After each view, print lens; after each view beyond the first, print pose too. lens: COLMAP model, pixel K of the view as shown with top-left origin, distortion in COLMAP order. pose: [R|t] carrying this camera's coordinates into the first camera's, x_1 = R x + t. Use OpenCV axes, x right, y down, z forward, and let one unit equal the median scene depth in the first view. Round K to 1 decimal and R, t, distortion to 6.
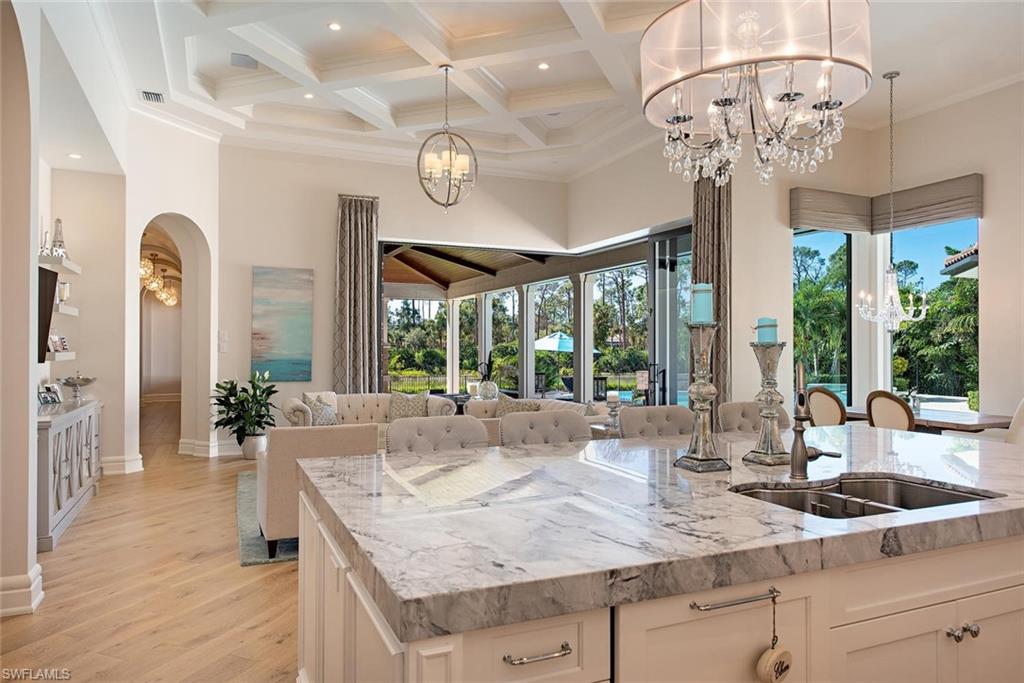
lens RADIAL K [[684.2, 0, 512.6], [0, 684.2, 343.2], [0, 0, 1]] dist [-0.036969, -0.000467]
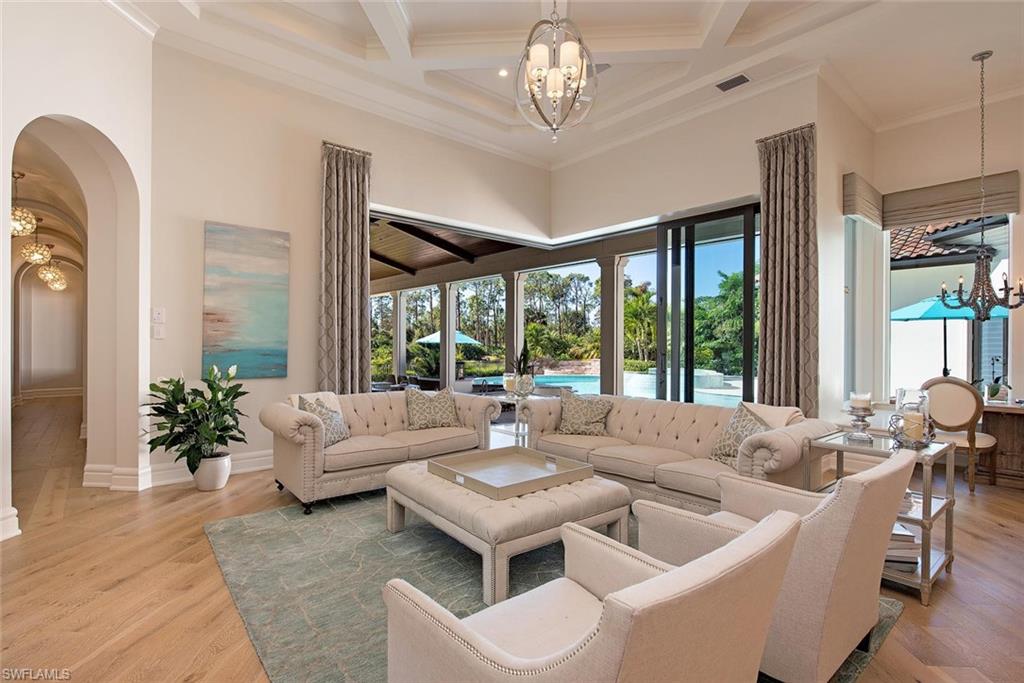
lens RADIAL K [[492.6, 0, 513.2], [0, 492.6, 345.9], [0, 0, 1]] dist [-0.022000, -0.000122]
pose [[0.956384, 0.001501, 0.292110, -0.218219], [-0.005153, 0.999918, 0.011731, 0.012577], [-0.292068, -0.012725, 0.956313, 0.403299]]
